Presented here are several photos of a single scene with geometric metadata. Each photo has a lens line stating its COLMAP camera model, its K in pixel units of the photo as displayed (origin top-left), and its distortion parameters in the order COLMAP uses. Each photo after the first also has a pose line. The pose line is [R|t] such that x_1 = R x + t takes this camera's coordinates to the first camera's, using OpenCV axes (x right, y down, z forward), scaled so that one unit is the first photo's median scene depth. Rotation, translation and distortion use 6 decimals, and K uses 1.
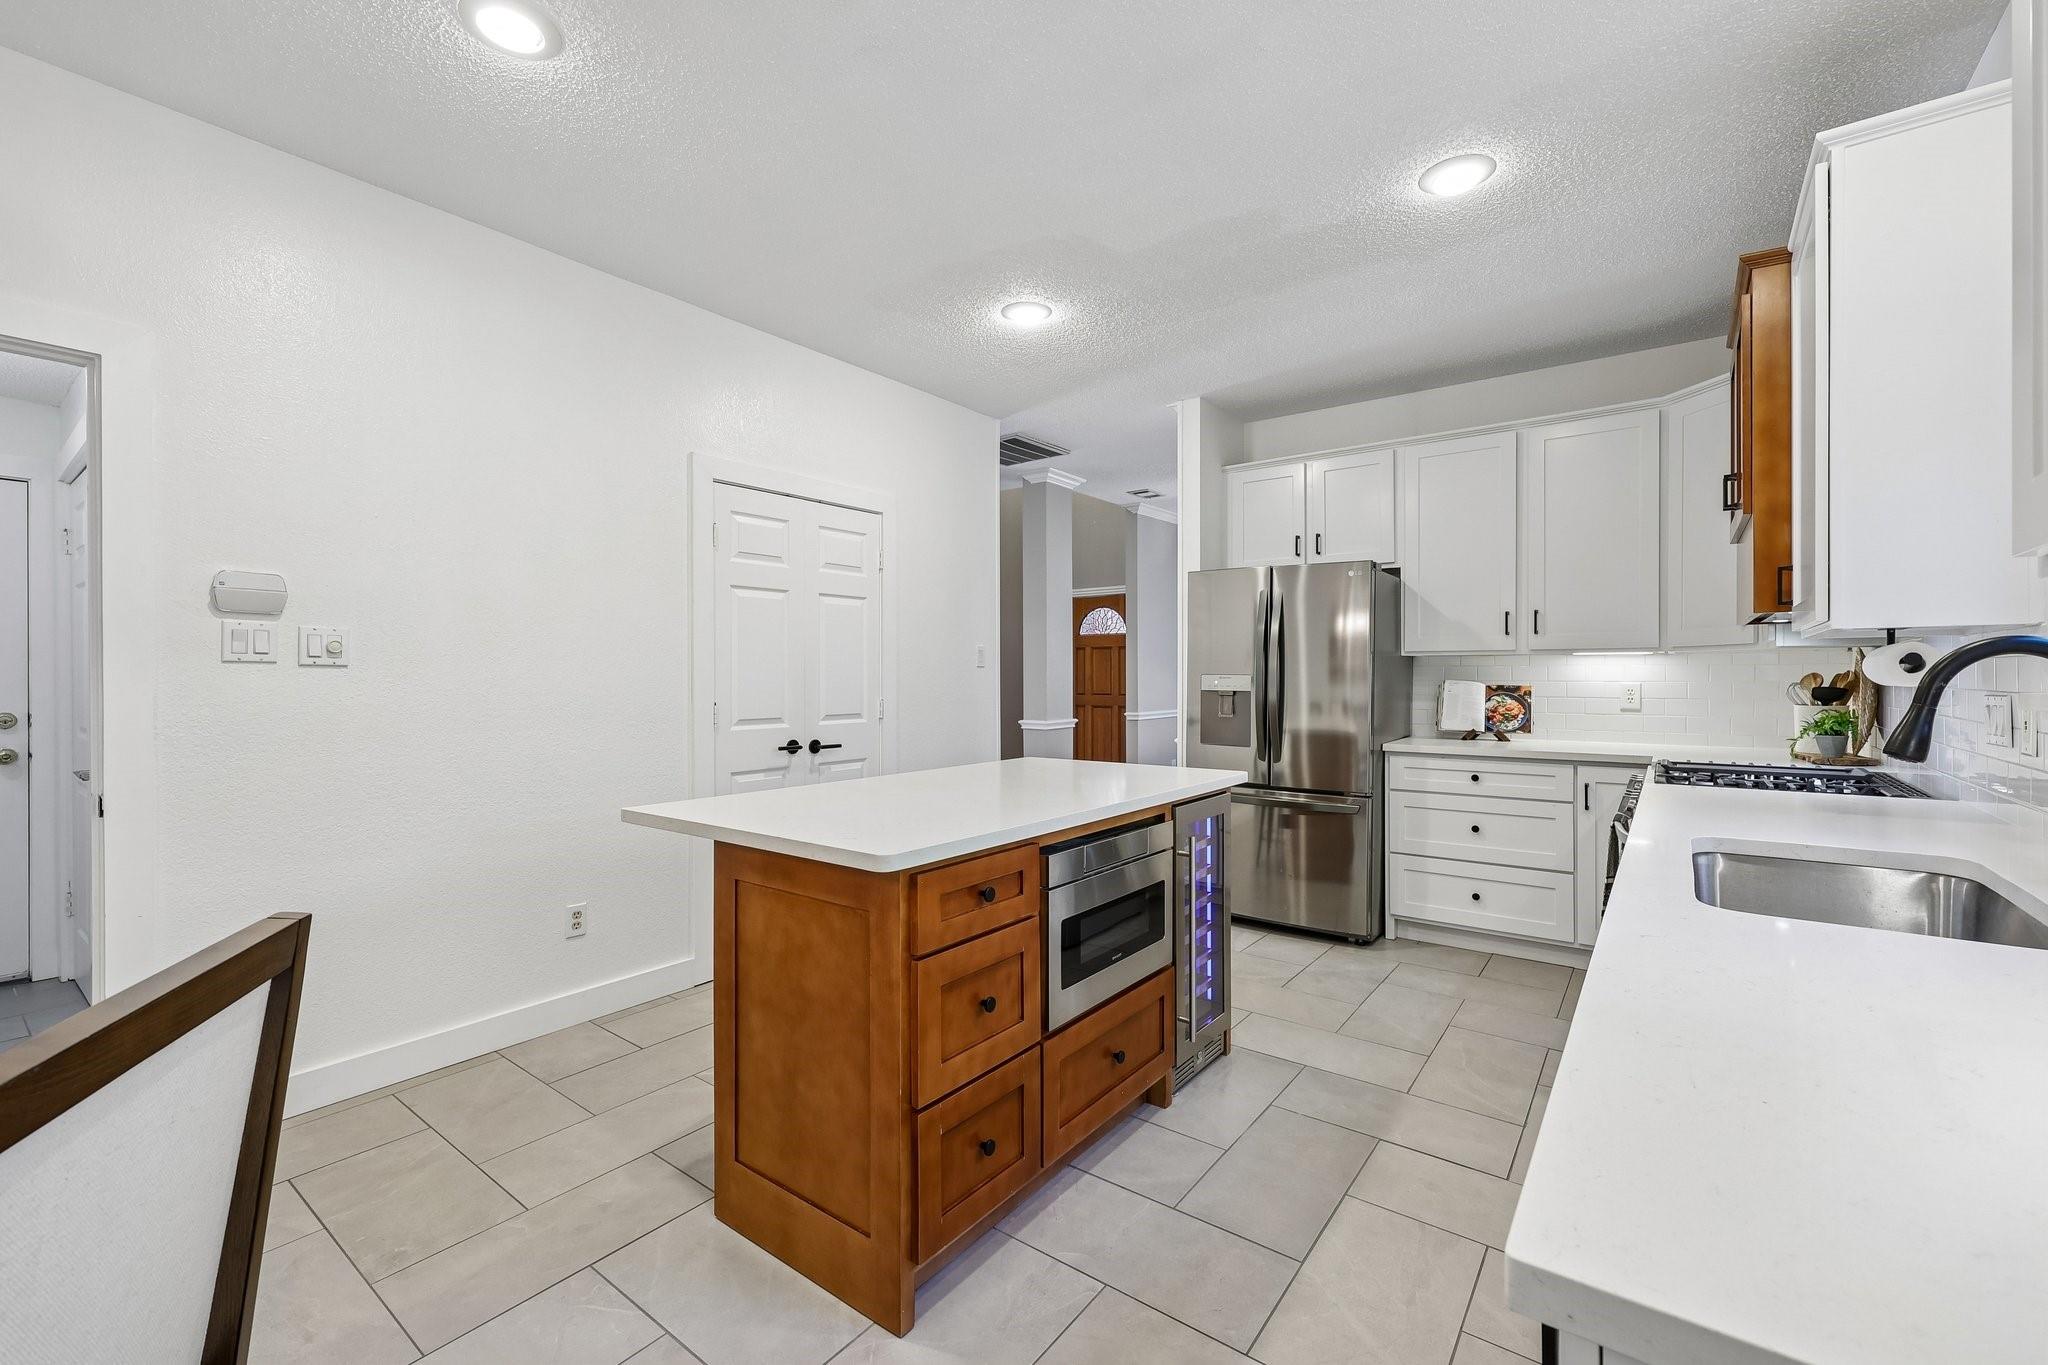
lens RADIAL K [[854.2, 0, 1028.0], [0, 854.2, 677.8], [0, 0, 1]] dist [0.002847, 0.000127]
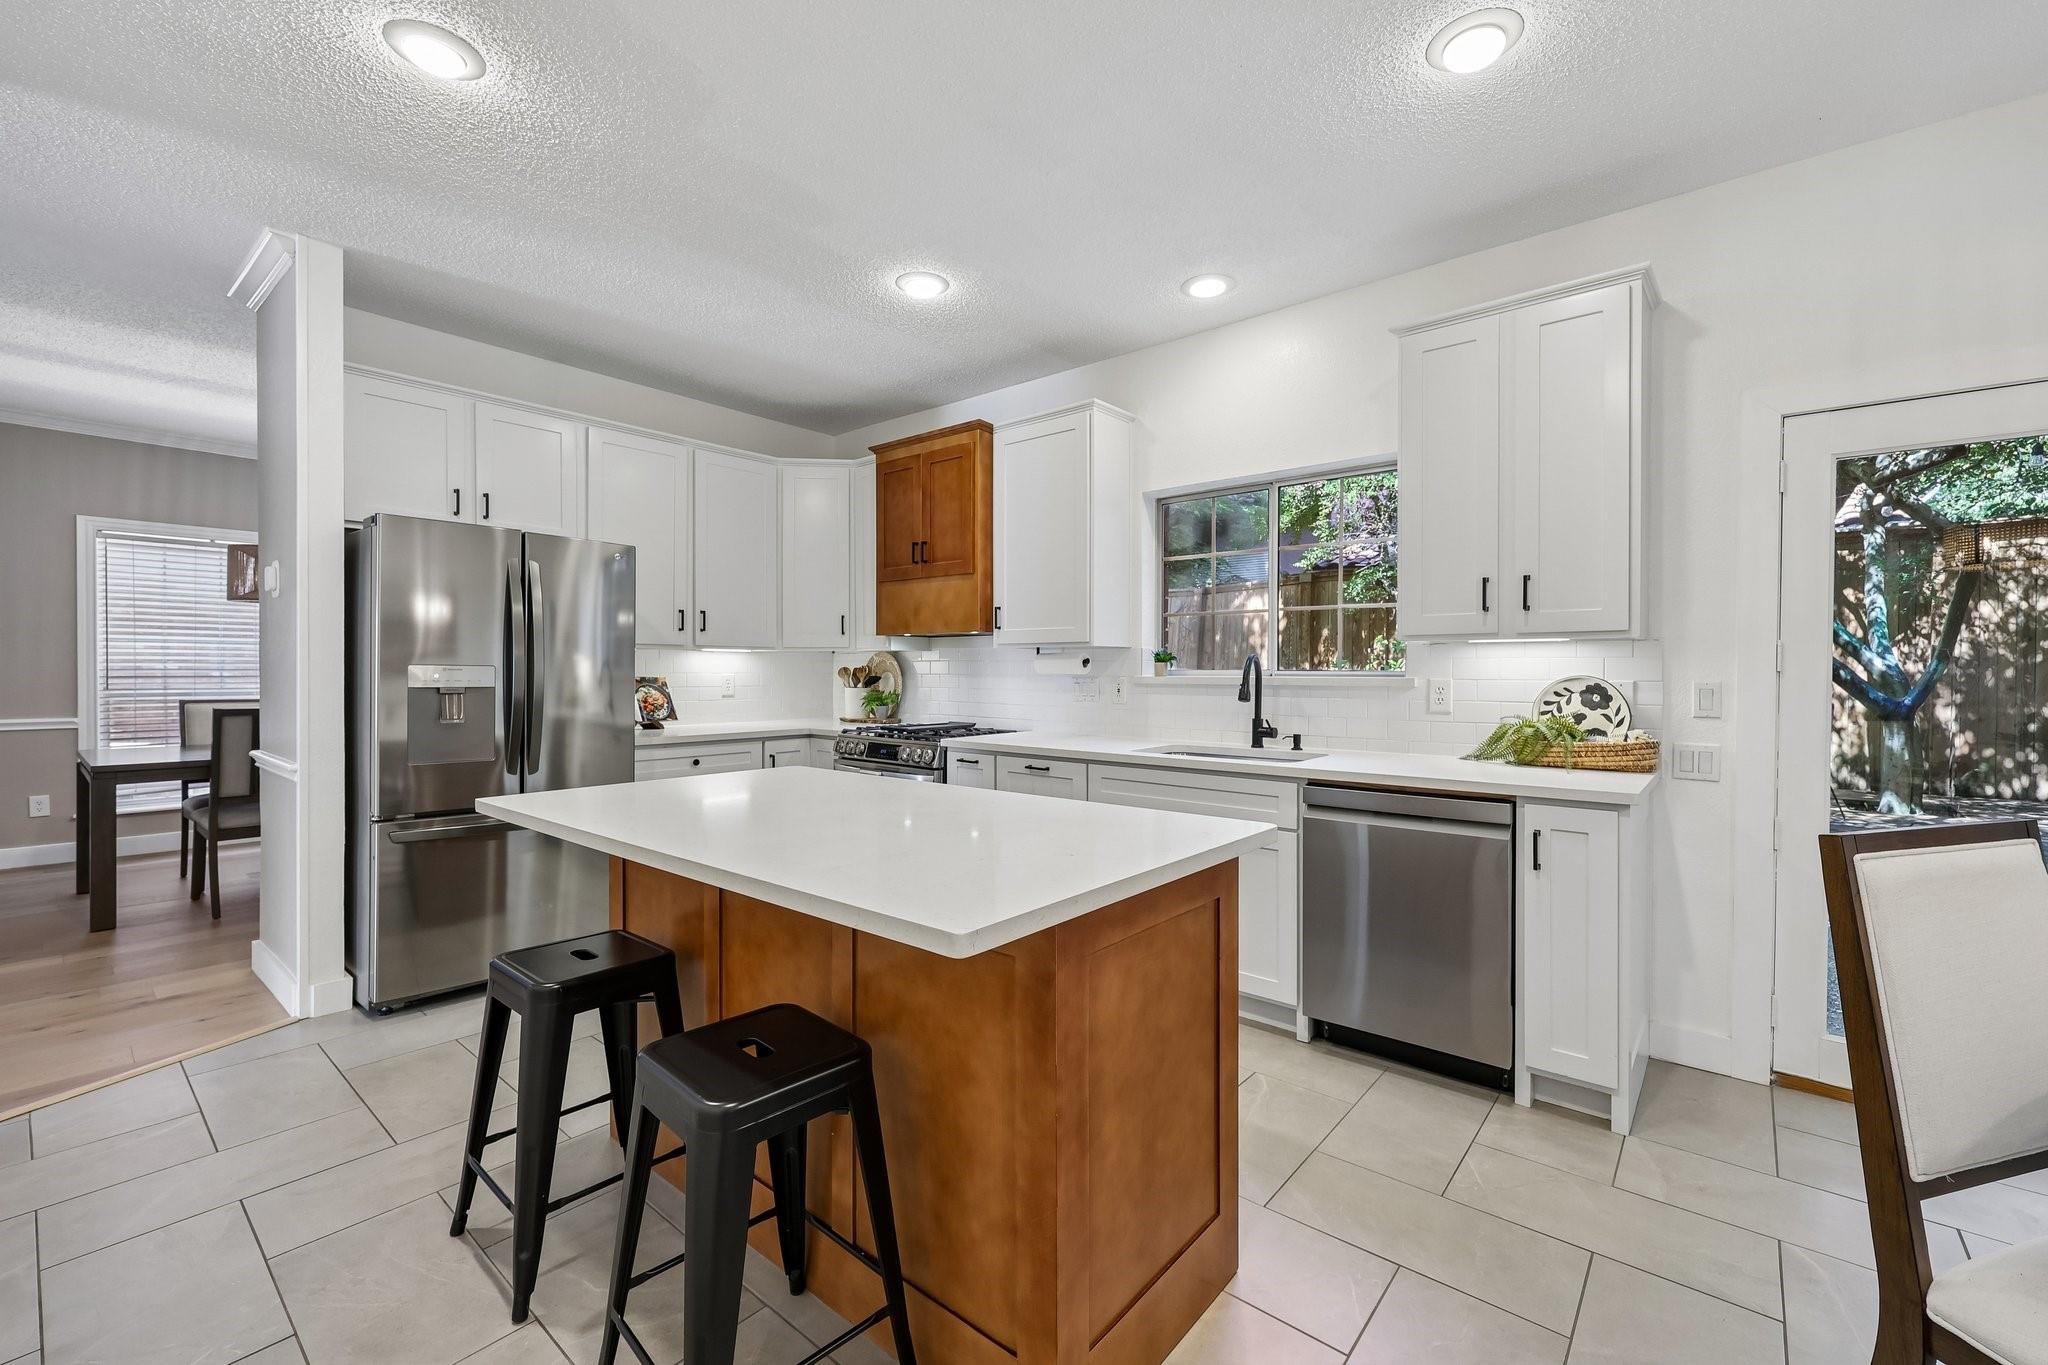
lens RADIAL K [[854.2, 0, 1026.8], [0, 854.2, 680.1], [0, 0, 1]] dist [0.002847, 0.000127]
pose [[0.050108, -0.010941, 0.998684, -0.503644], [0.000230, 0.999940, 0.010943, 0.001062], [-0.998744, -0.000319, 0.050108, 0.490037]]
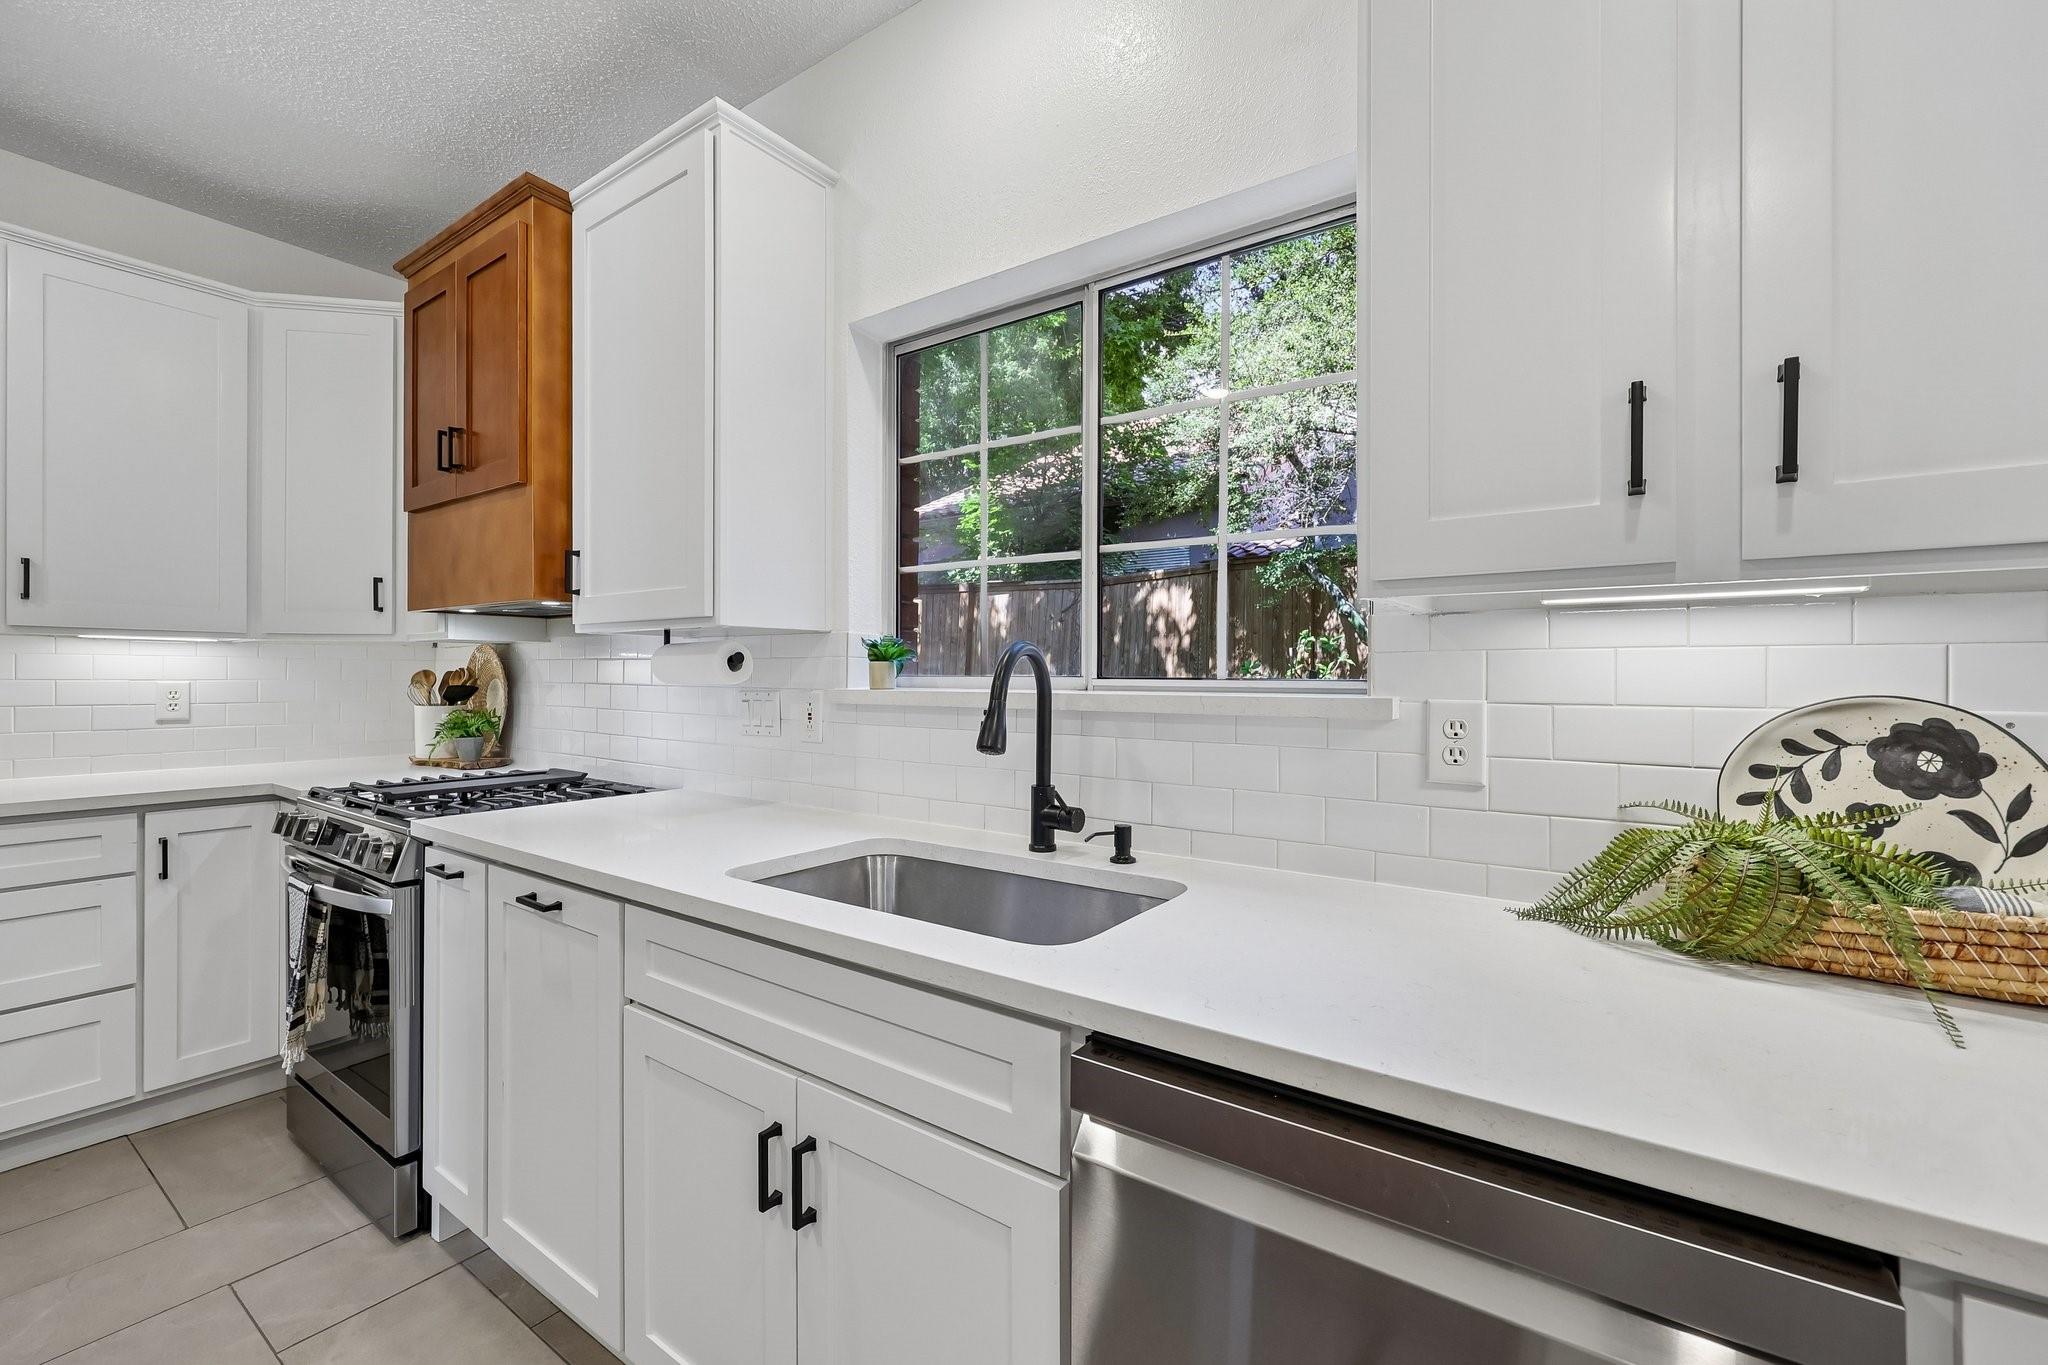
lens RADIAL K [[854.2, 0, 1027.0], [0, 854.2, 678.7], [0, 0, 1]] dist [0.002847, 0.000127]
pose [[-0.028959, -0.001220, 0.999580, -0.011883], [-0.002539, 0.999996, 0.001147, 0.000497], [-0.999577, -0.002504, -0.028962, 0.317525]]
